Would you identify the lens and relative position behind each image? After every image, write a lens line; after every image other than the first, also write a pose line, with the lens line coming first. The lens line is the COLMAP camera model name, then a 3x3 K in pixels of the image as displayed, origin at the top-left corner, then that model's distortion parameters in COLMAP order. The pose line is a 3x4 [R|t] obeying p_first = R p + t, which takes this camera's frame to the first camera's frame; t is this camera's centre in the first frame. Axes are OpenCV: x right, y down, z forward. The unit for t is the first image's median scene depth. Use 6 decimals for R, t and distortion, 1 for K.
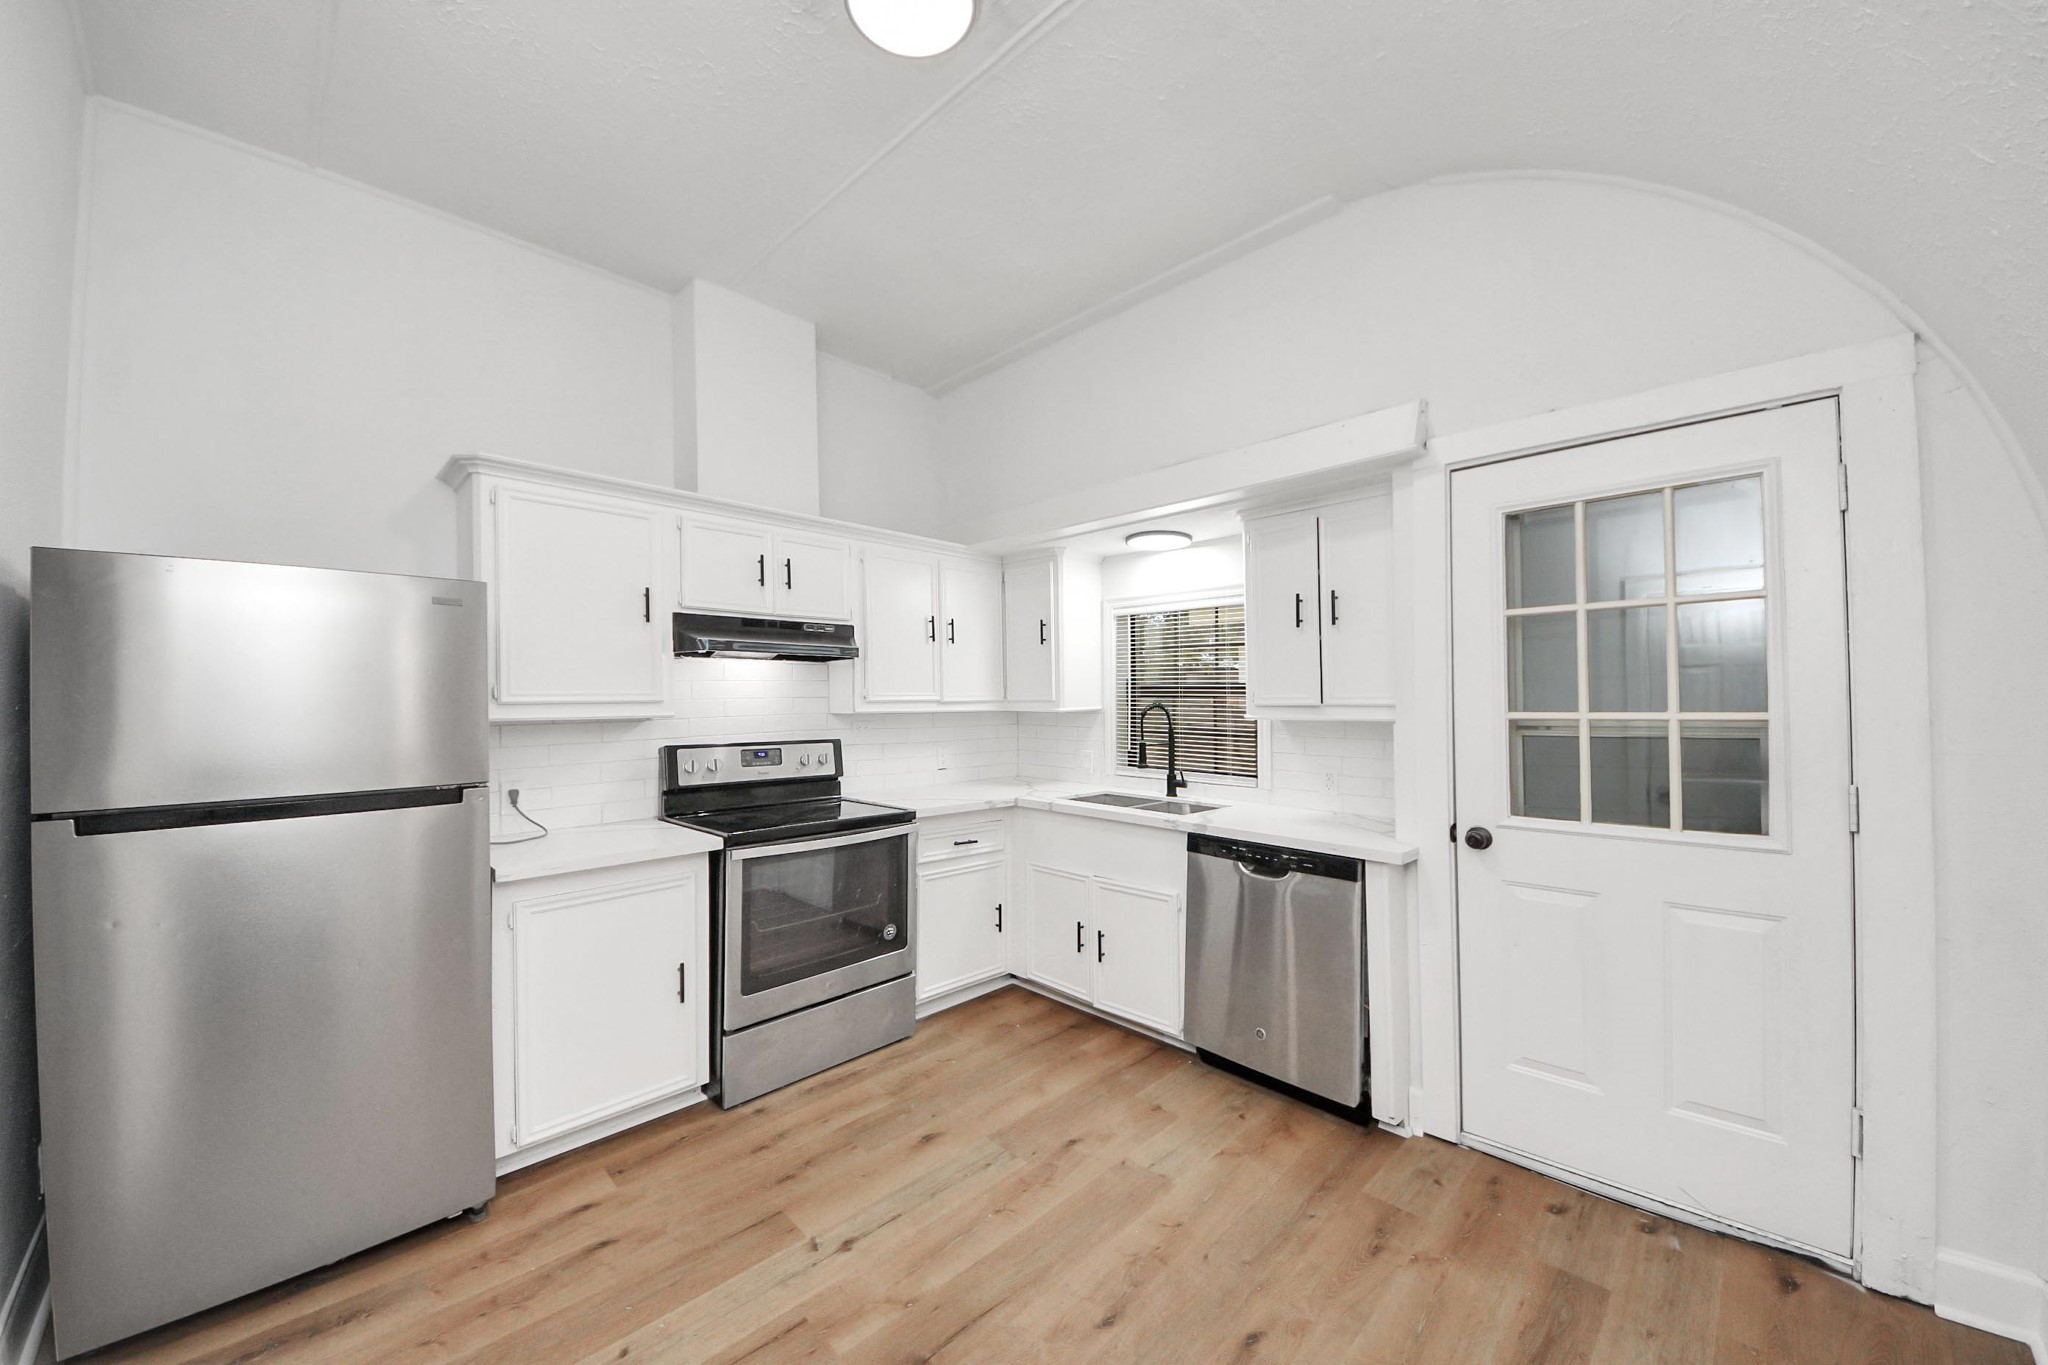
lens RADIAL K [[744.7, 0, 1027.0], [0, 744.7, 691.7], [0, 0, 1]] dist [0.002890, -0.000228]
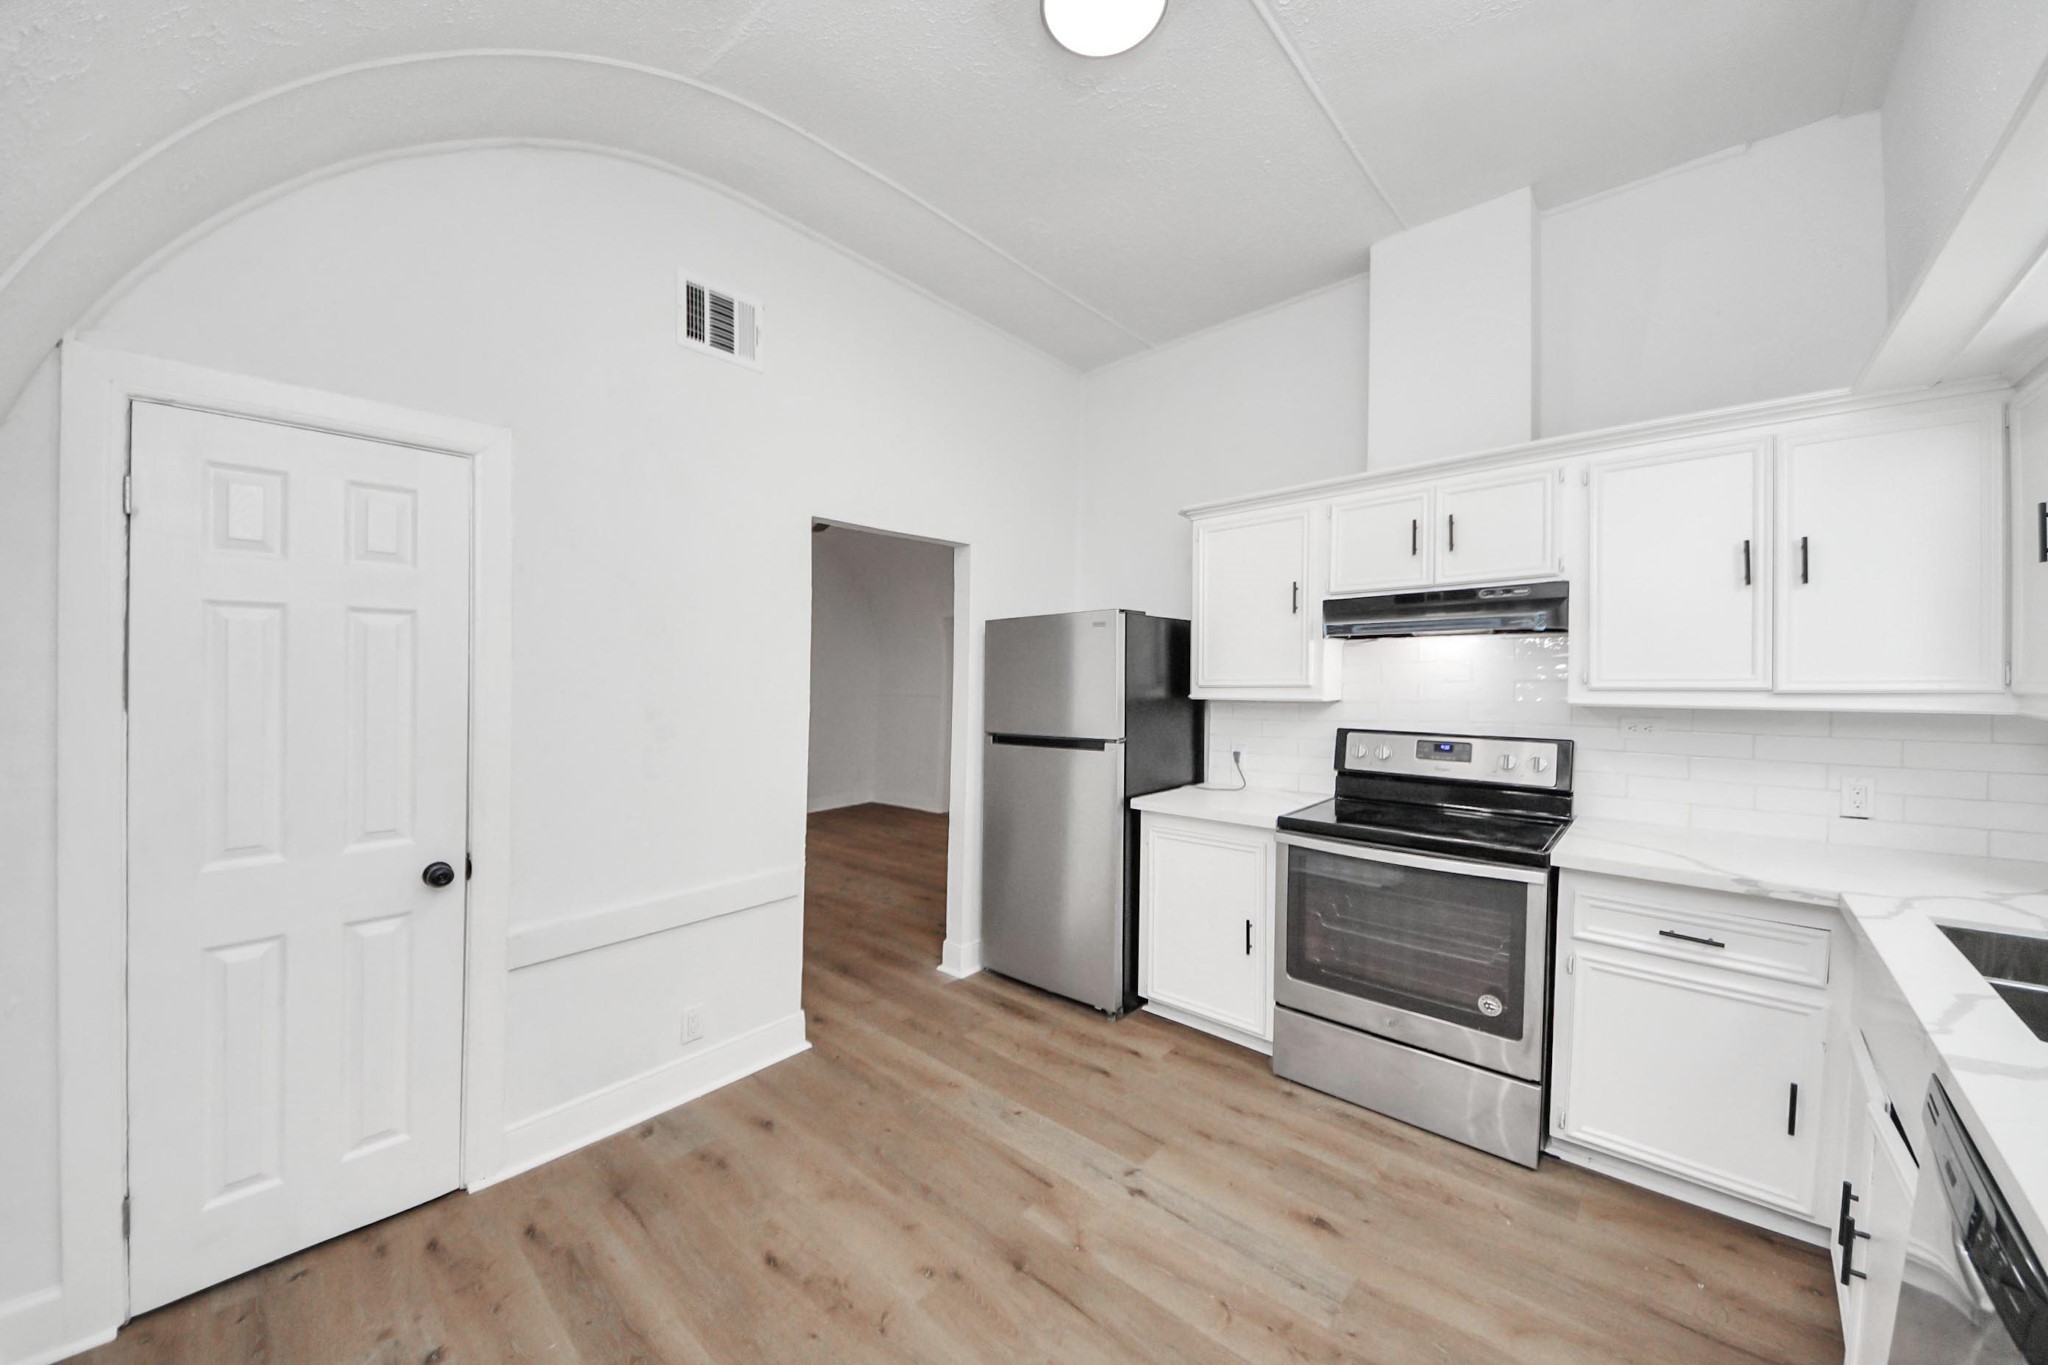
lens RADIAL K [[744.7, 0, 1013.1], [0, 744.7, 689.2], [0, 0, 1]] dist [0.002890, -0.000228]
pose [[0.040216, 0.031083, -0.998707, 0.543088], [0.022647, 0.999231, 0.032012, -0.024709], [0.998934, -0.023905, 0.039481, 0.521944]]
